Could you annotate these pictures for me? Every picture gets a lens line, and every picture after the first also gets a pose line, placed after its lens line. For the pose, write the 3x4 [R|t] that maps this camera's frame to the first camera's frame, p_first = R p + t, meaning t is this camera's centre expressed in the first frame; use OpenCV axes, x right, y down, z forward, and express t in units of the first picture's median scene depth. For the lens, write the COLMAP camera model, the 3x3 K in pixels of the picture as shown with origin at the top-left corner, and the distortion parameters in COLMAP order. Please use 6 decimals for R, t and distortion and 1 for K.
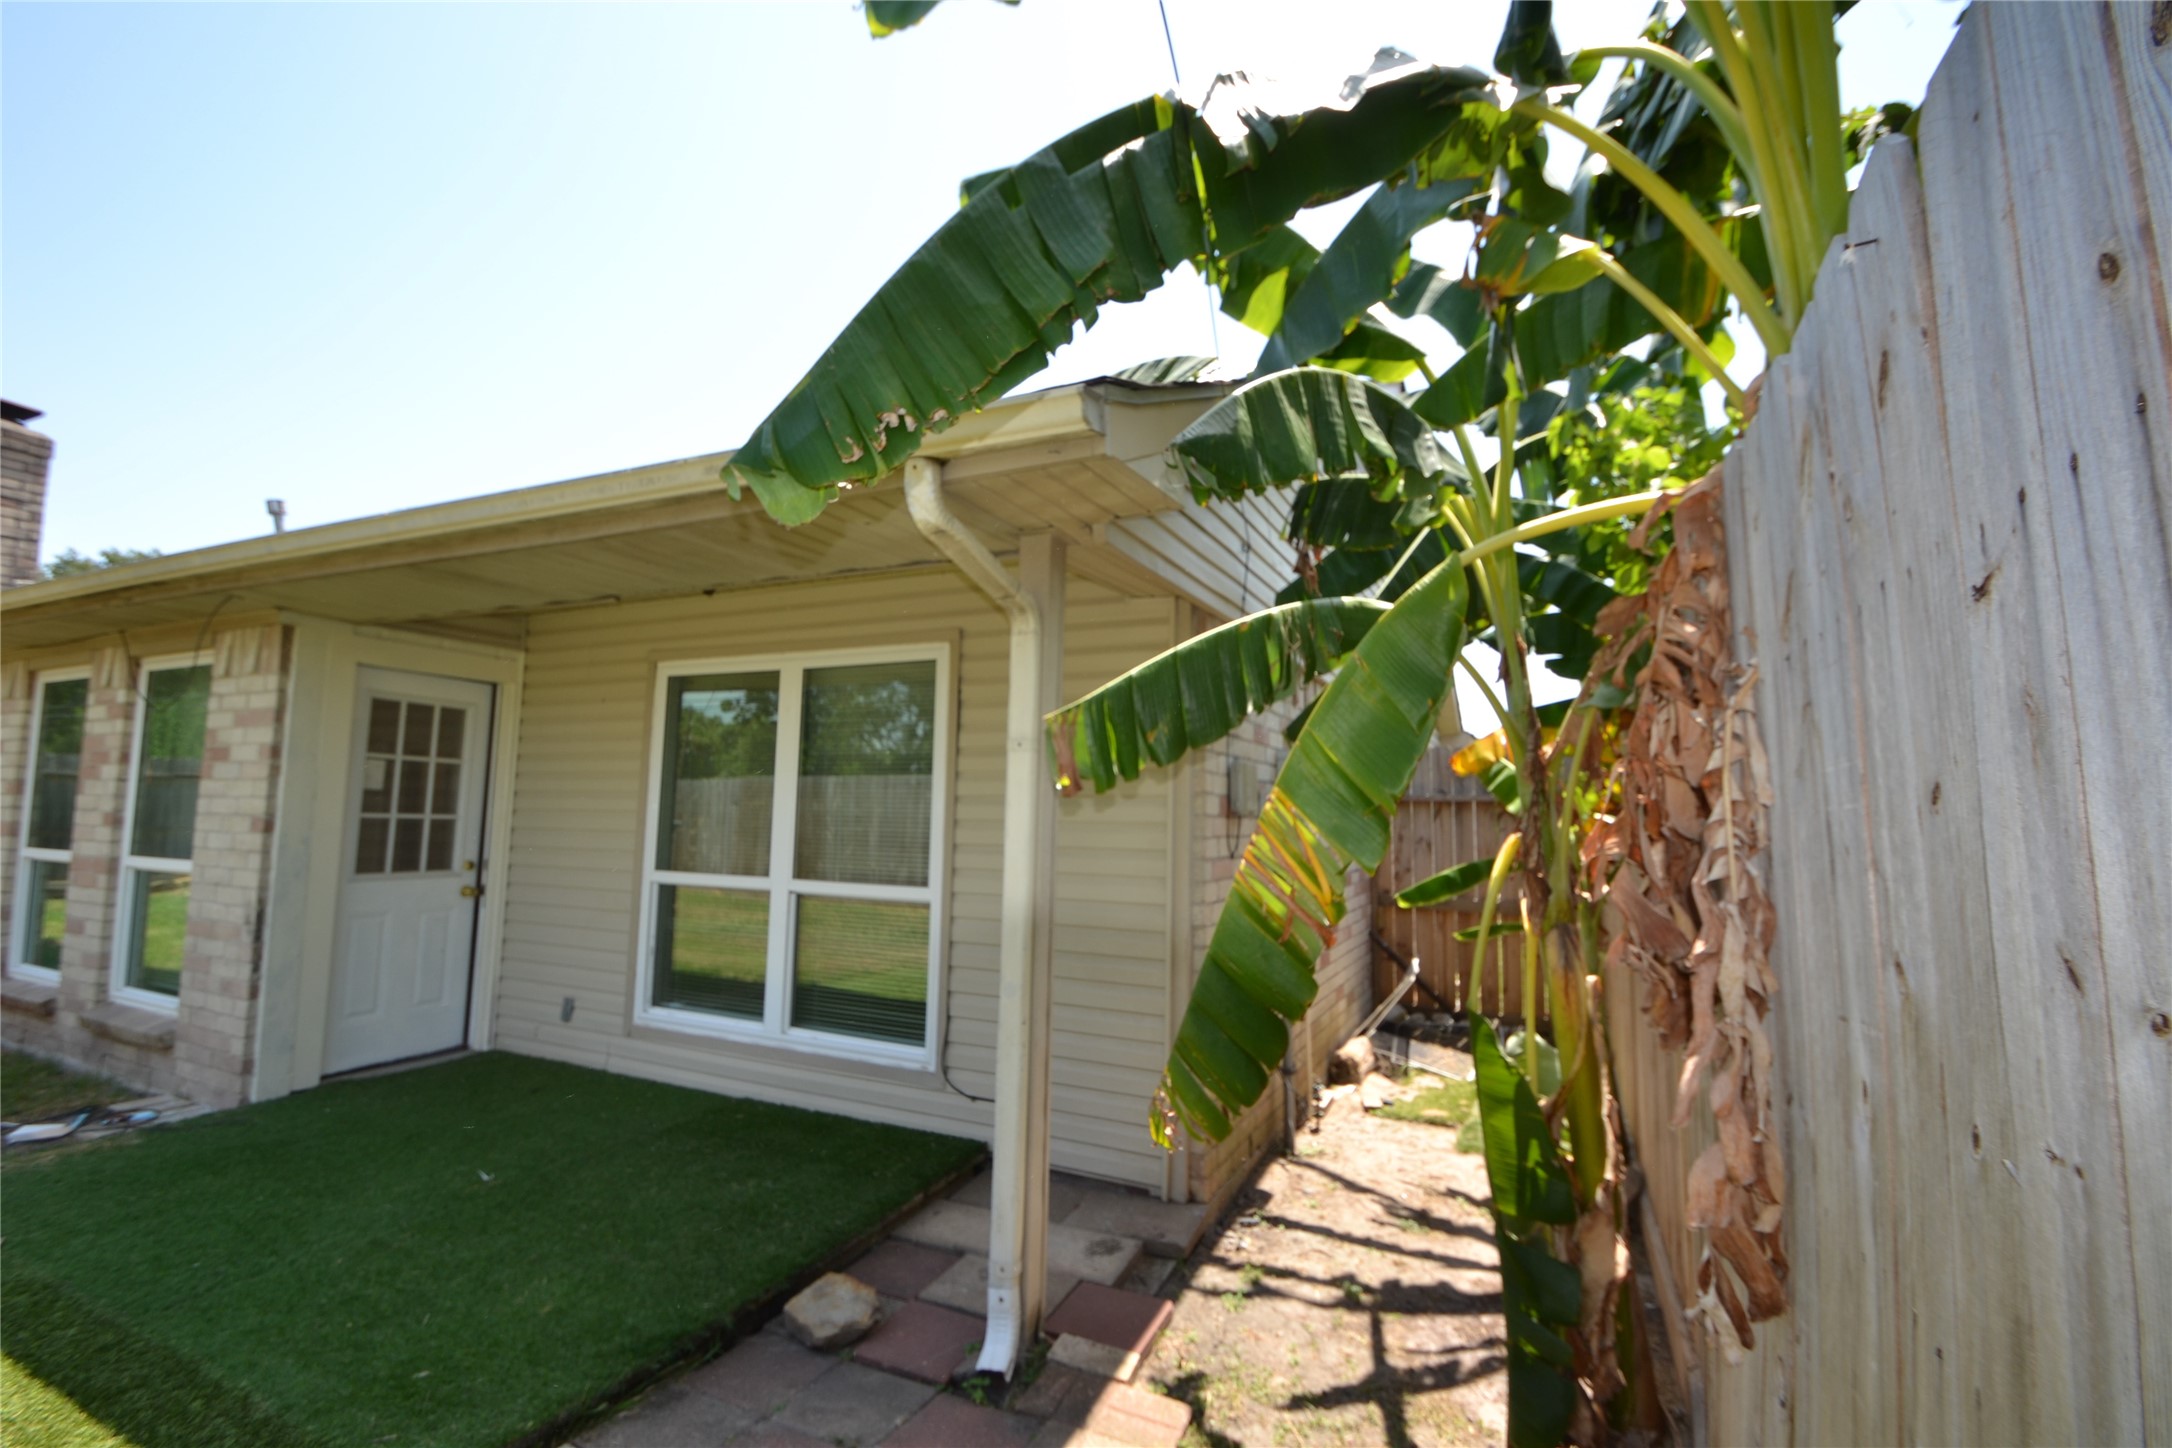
lens RADIAL K [[970.9, 0, 1073.6], [0, 970.9, 717.8], [0, 0, 1]] dist [0.008963, -0.014735]
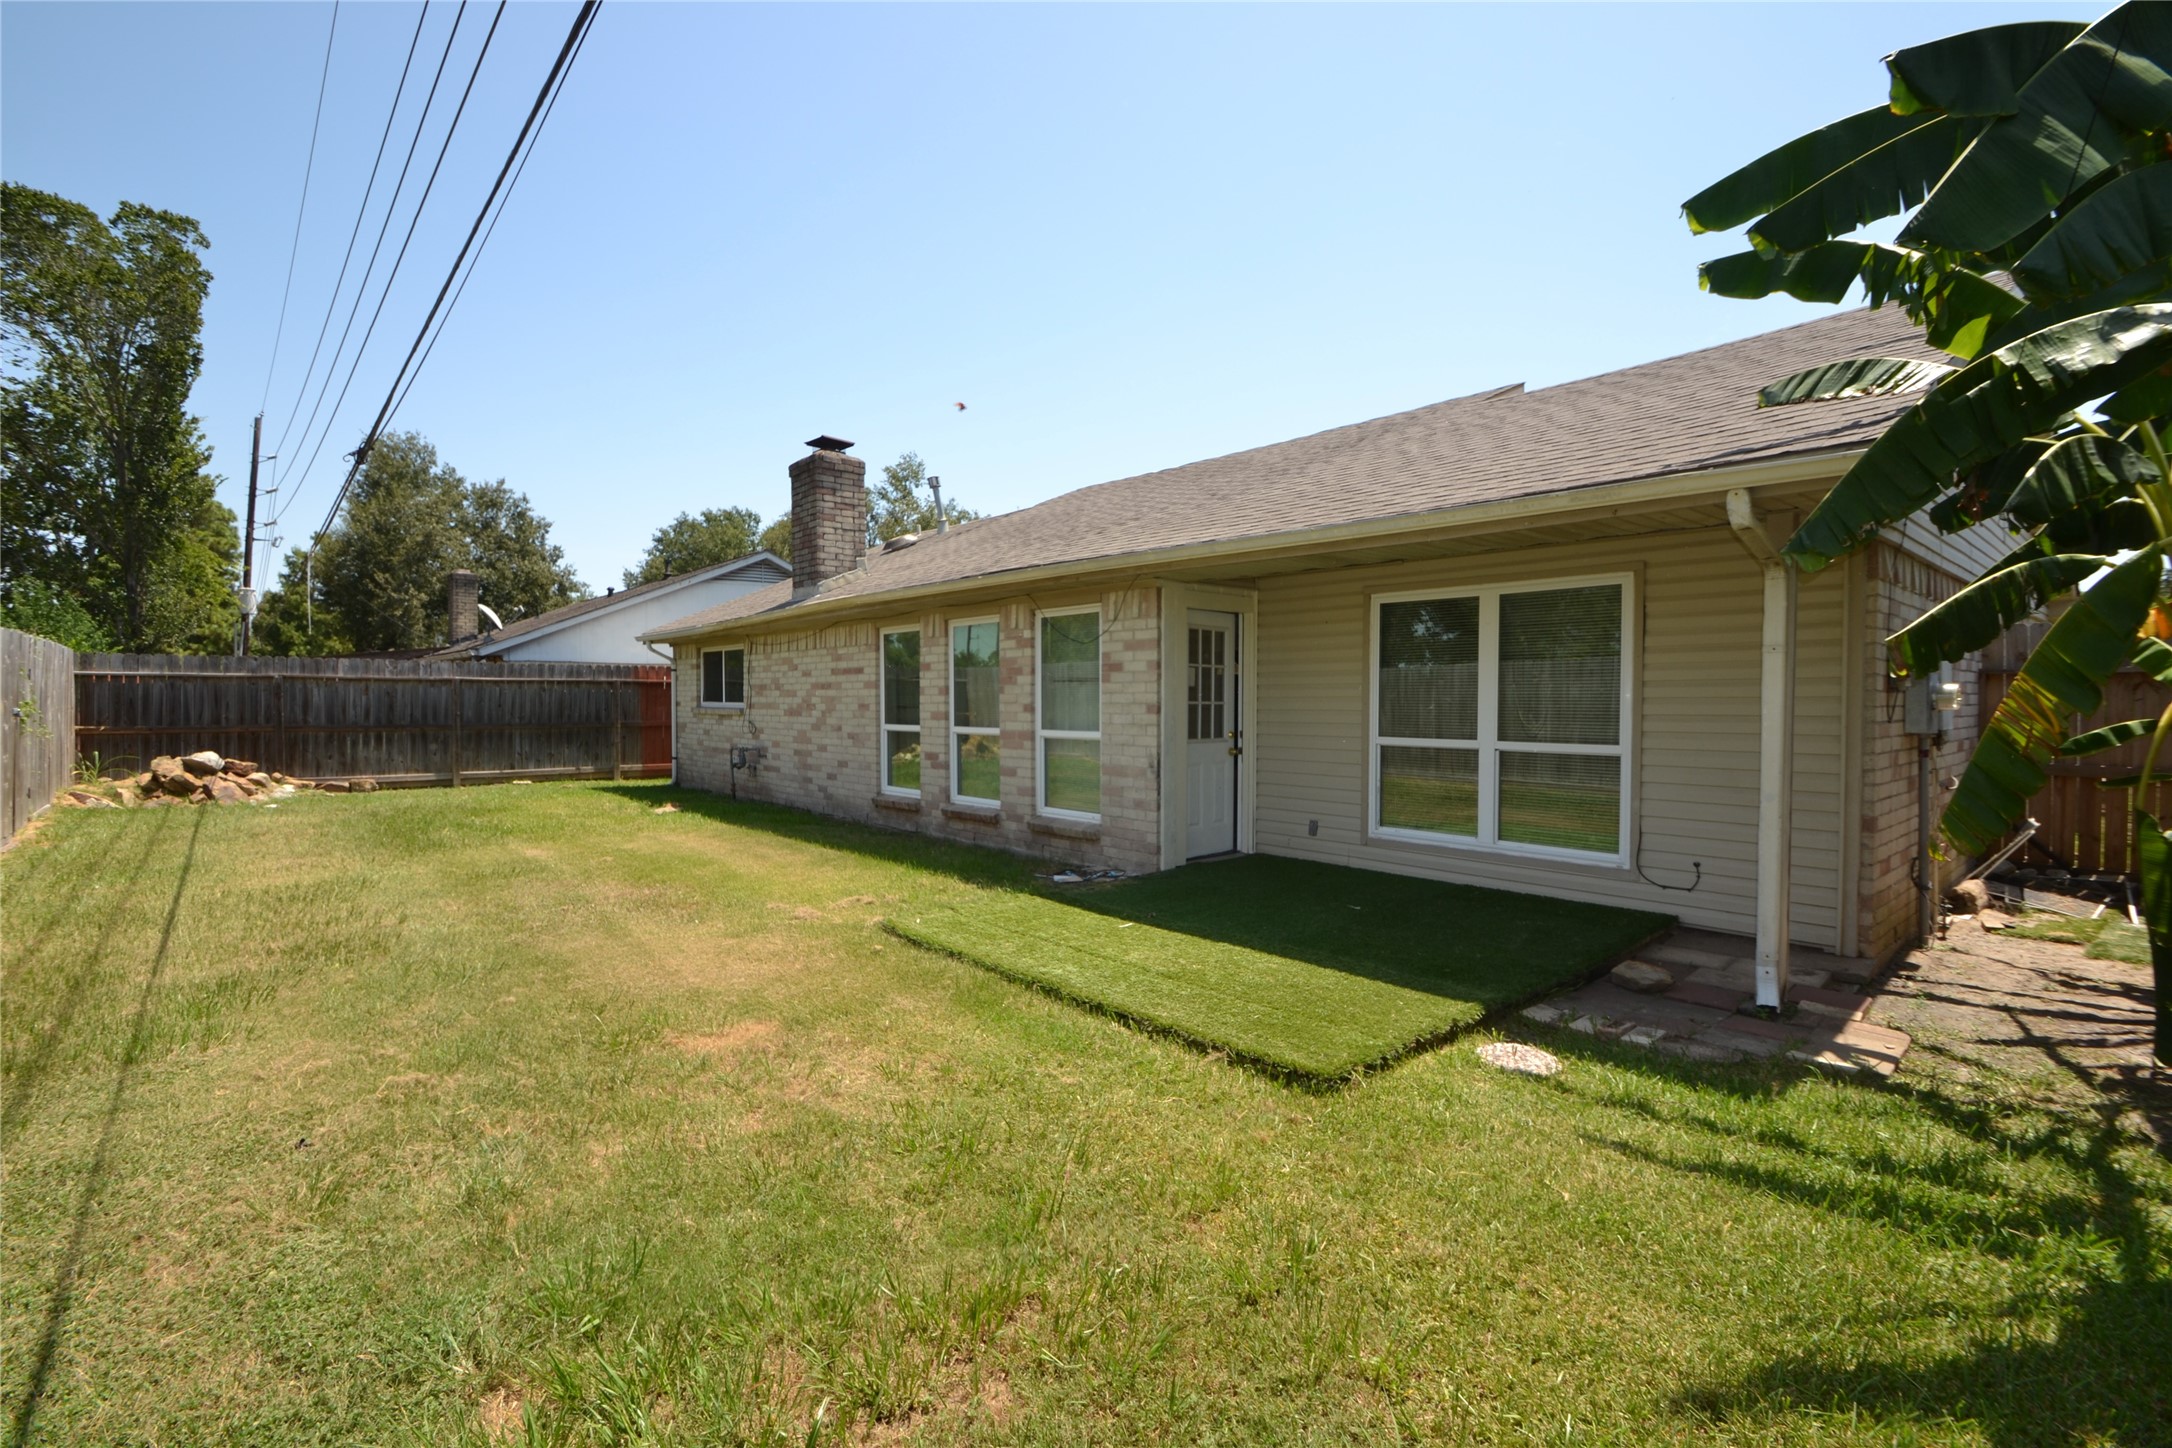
lens RADIAL K [[970.9, 0, 1073.6], [0, 970.9, 717.8], [0, 0, 1]] dist [0.008963, -0.014735]
pose [[0.919417, -0.010038, -0.393155, -0.289886], [0.055208, 0.993070, 0.103754, -0.052703], [0.389389, -0.117098, 0.913600, -0.552536]]
